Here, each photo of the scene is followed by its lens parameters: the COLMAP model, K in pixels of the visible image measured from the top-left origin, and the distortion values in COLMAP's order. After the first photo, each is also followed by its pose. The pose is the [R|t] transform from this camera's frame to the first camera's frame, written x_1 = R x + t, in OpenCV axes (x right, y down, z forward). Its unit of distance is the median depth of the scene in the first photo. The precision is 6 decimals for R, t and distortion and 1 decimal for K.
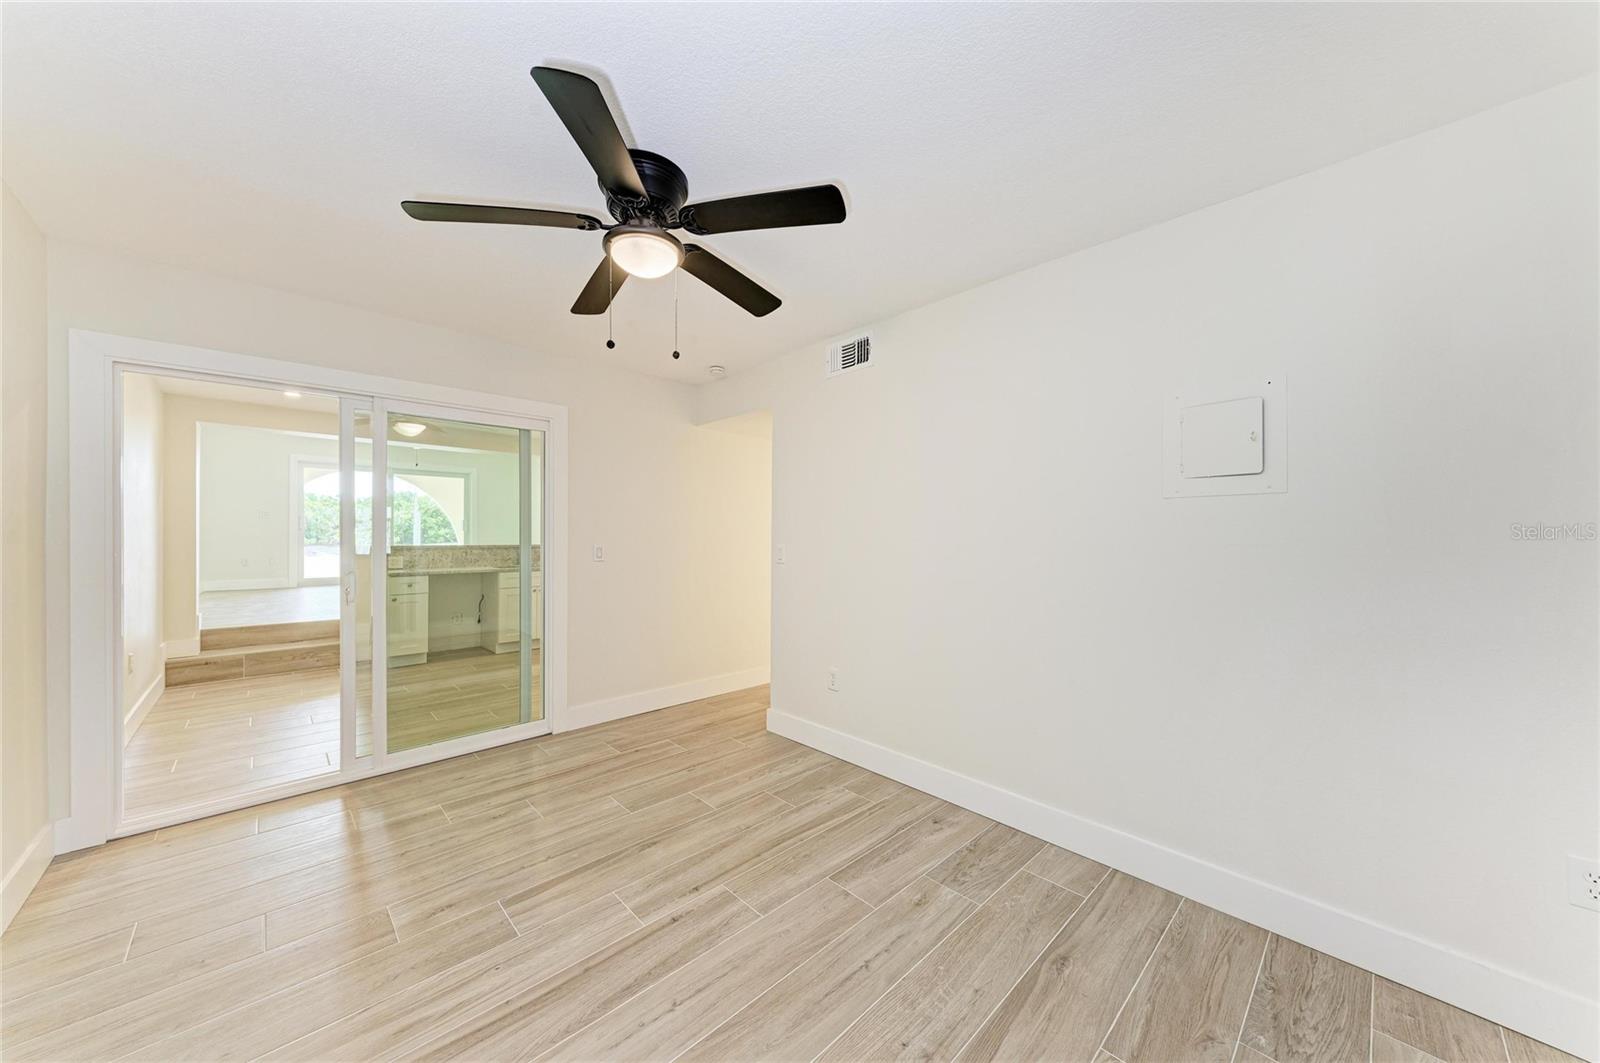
lens RADIAL K [[563.5, 0, 796.7], [0, 563.5, 525.0], [0, 0, 1]] dist [0.012144, -0.000714]
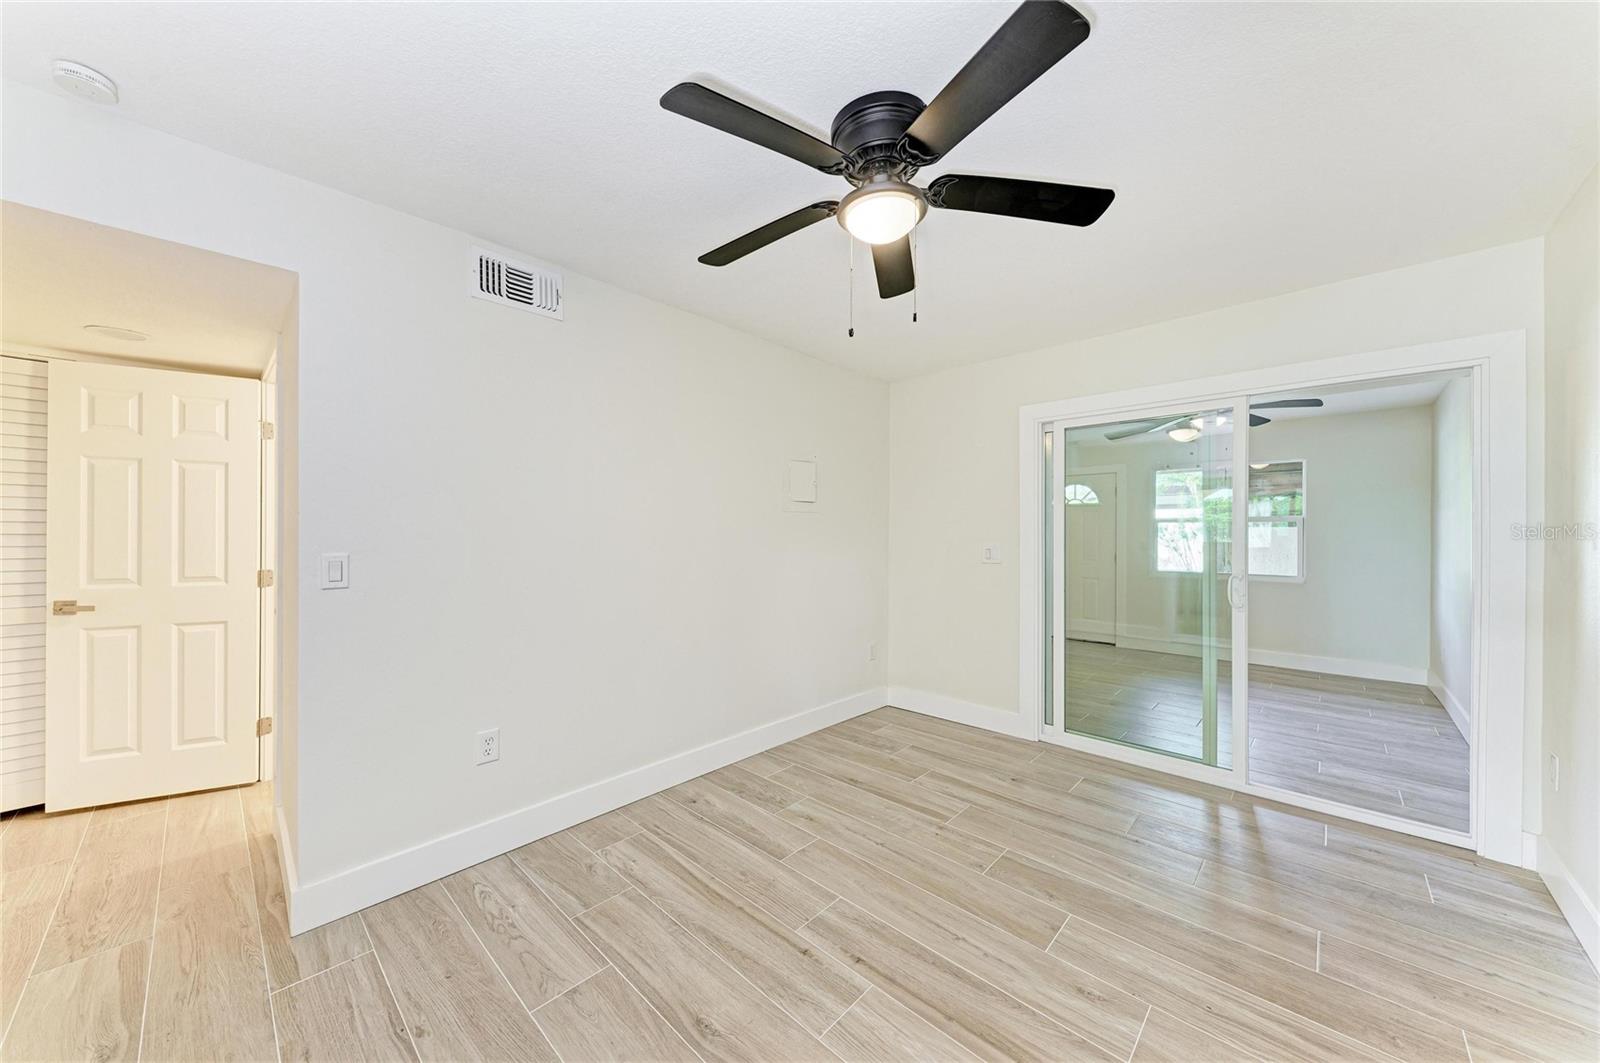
lens RADIAL K [[563.5, 0, 799.4], [0, 563.5, 537.4], [0, 0, 1]] dist [0.012144, -0.000714]
pose [[-0.069275, -0.012196, 0.997523, -0.993128], [-0.018907, 0.999762, 0.010910, 0.006029], [-0.997418, -0.018105, -0.069489, 1.045336]]
